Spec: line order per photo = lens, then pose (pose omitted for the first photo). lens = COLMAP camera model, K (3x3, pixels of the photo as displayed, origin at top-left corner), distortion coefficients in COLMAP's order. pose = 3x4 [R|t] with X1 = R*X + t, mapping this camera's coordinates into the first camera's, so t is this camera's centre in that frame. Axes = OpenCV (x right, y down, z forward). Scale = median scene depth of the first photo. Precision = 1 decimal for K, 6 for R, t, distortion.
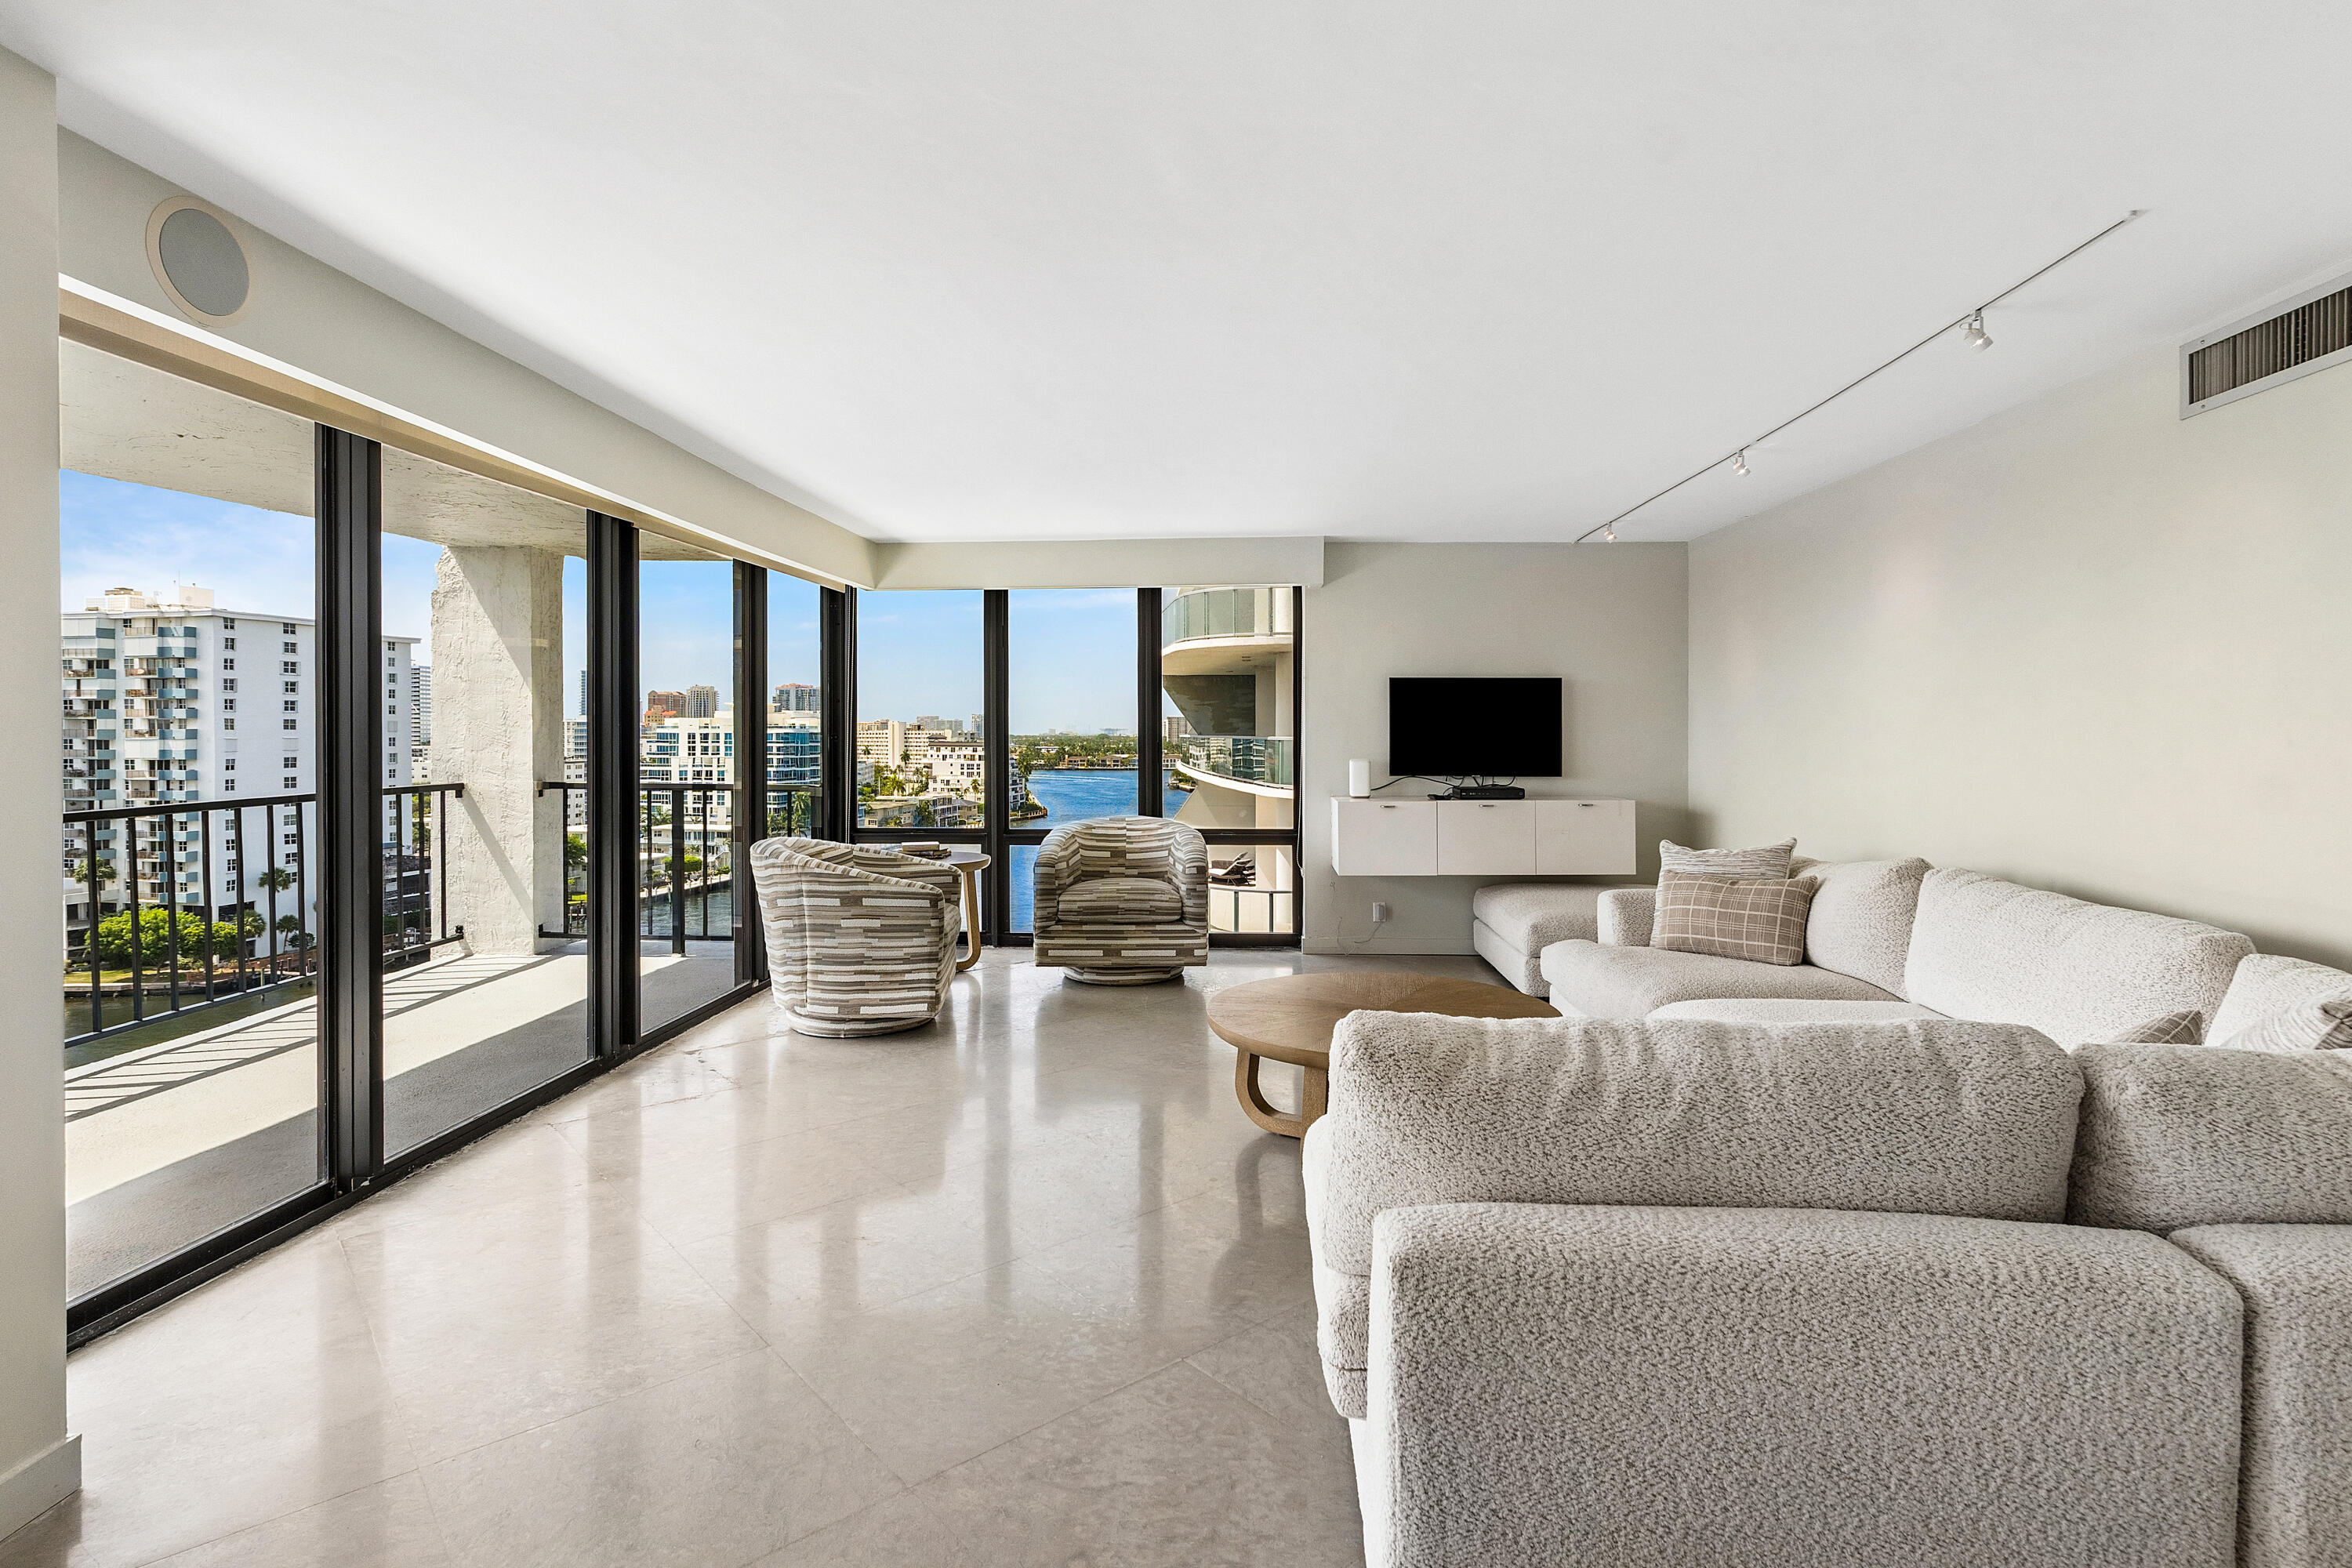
lens RADIAL K [[1136.5, 0, 1121.7], [0, 1136.5, 731.2], [0, 0, 1]] dist [0.015818, -0.015118]
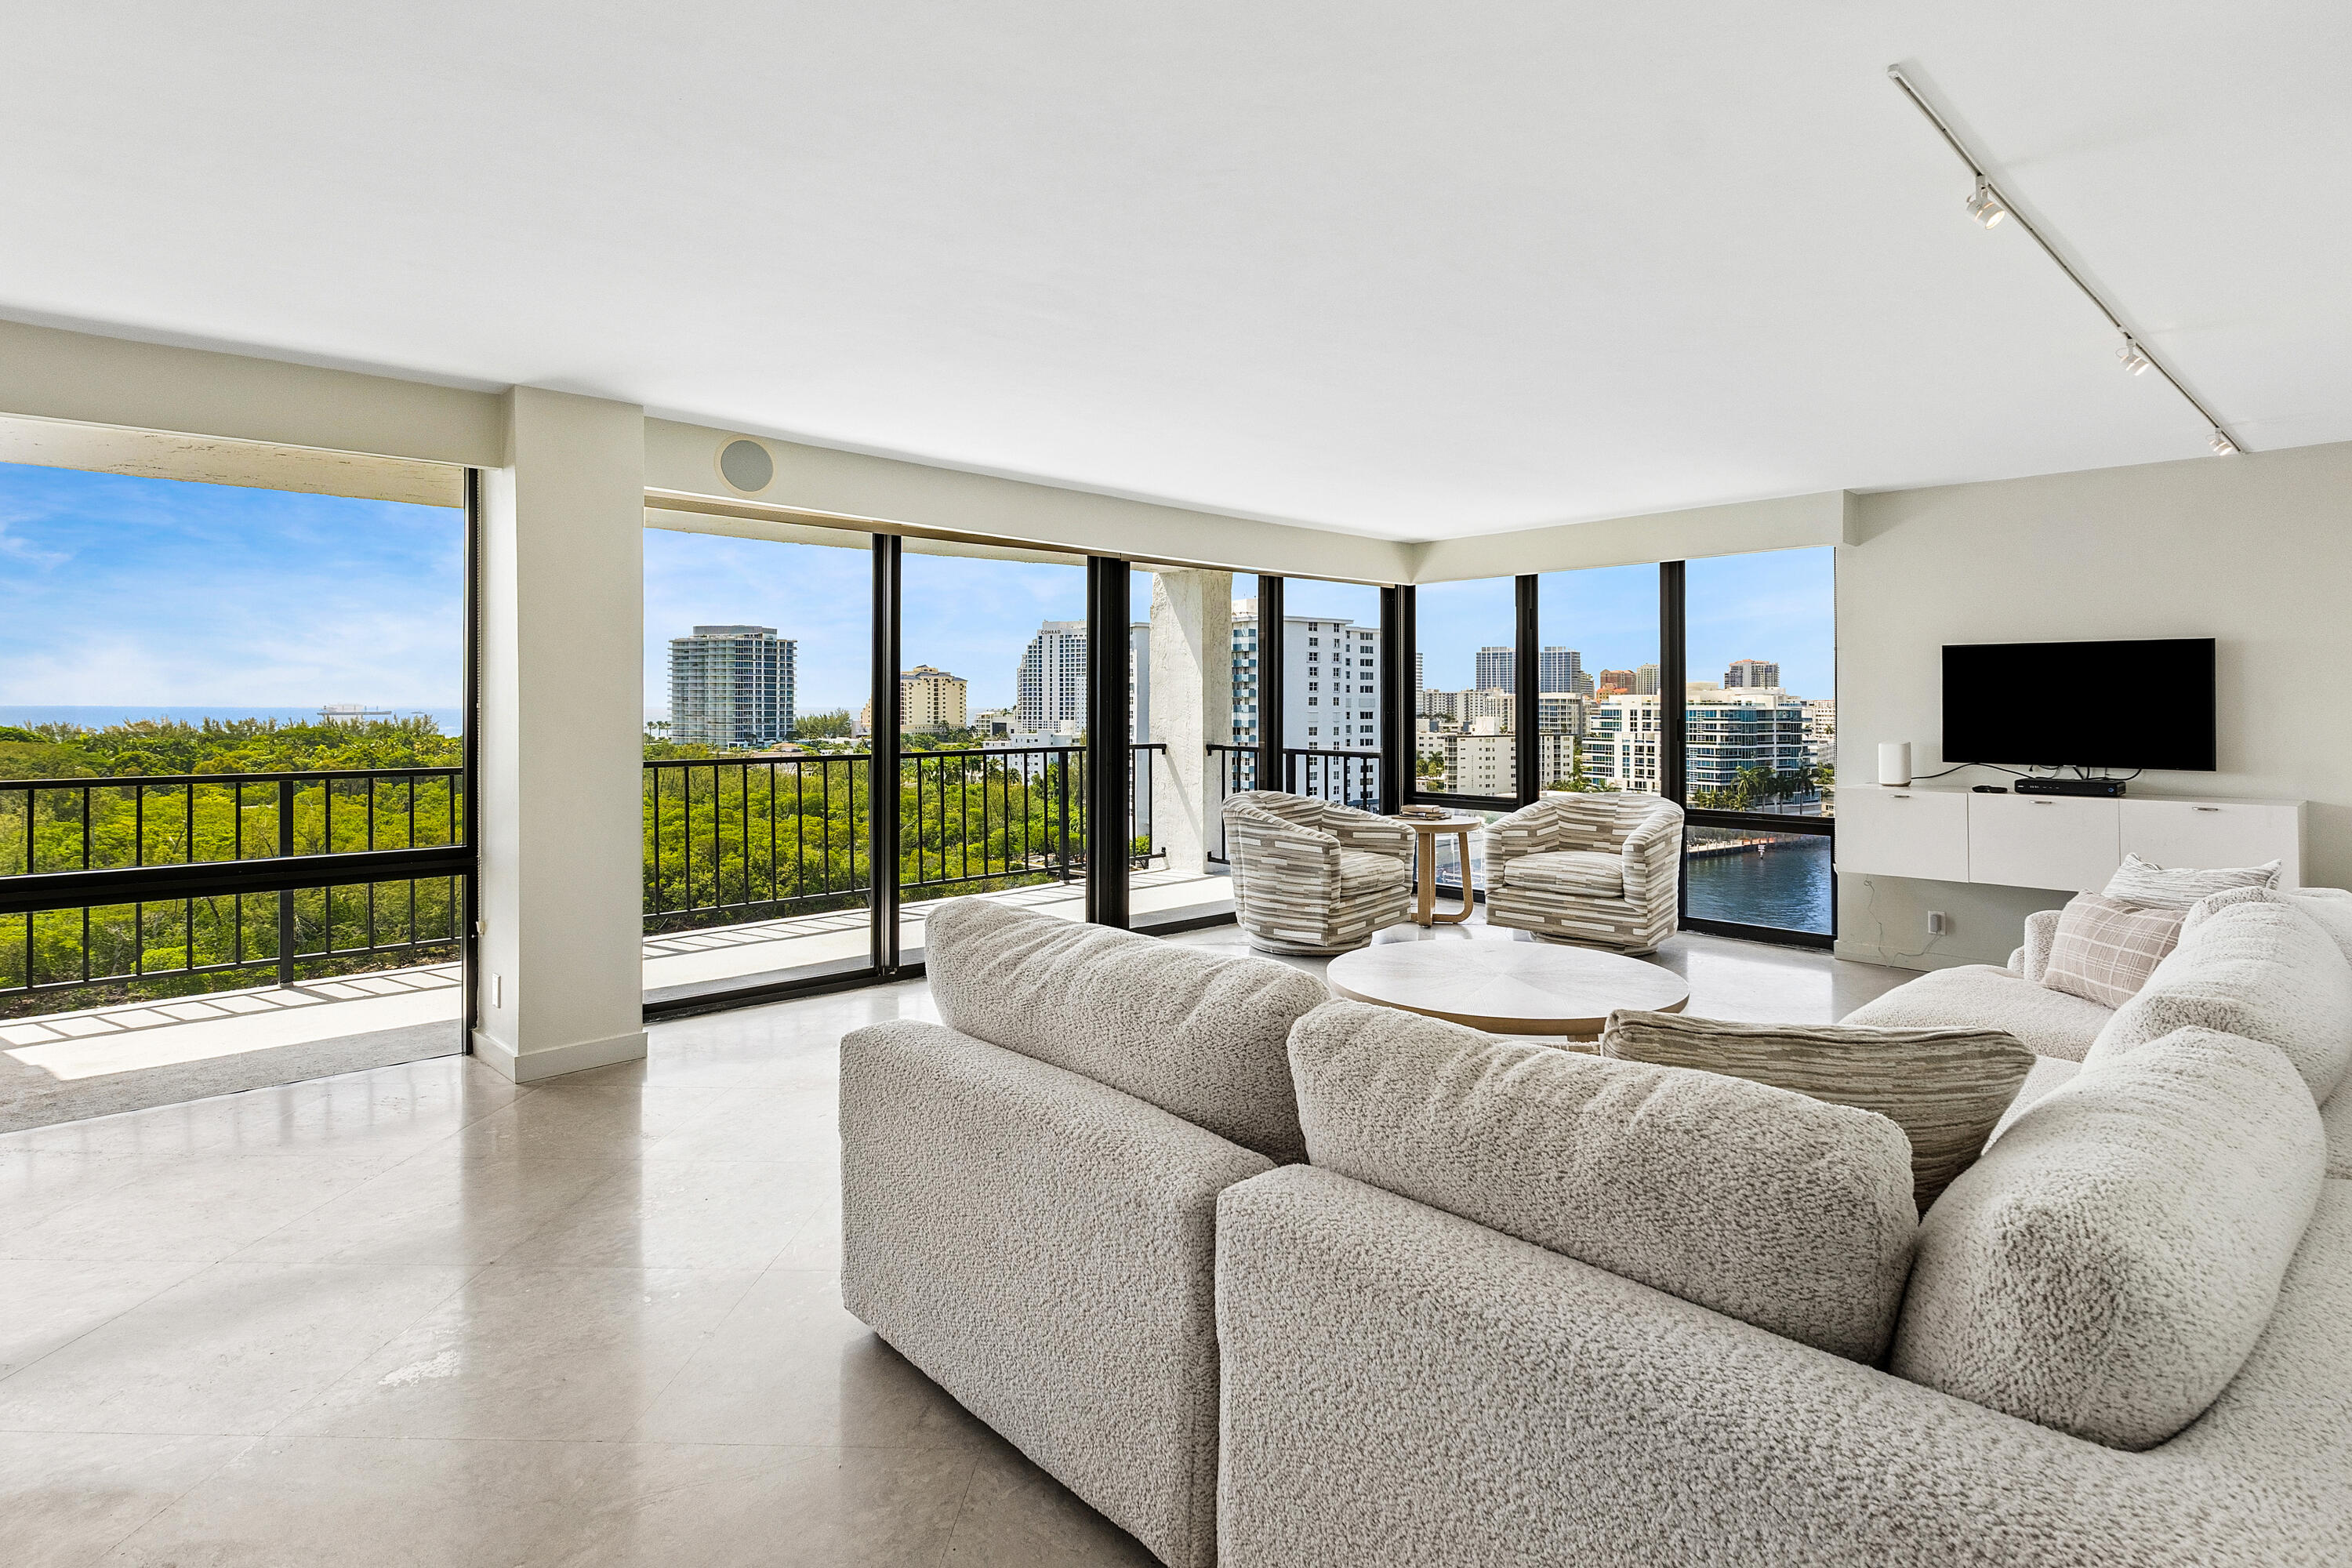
lens RADIAL K [[1143.2, 0, 1300.6], [0, 1143.2, 699.2], [0, 0, 1]] dist [-0.000514, 0.000333]
pose [[0.766988, -0.001106, -0.641660, 0.433740], [-0.003923, 0.999972, -0.006412, -0.000107], [0.641649, 0.007435, 0.766962, 0.043496]]
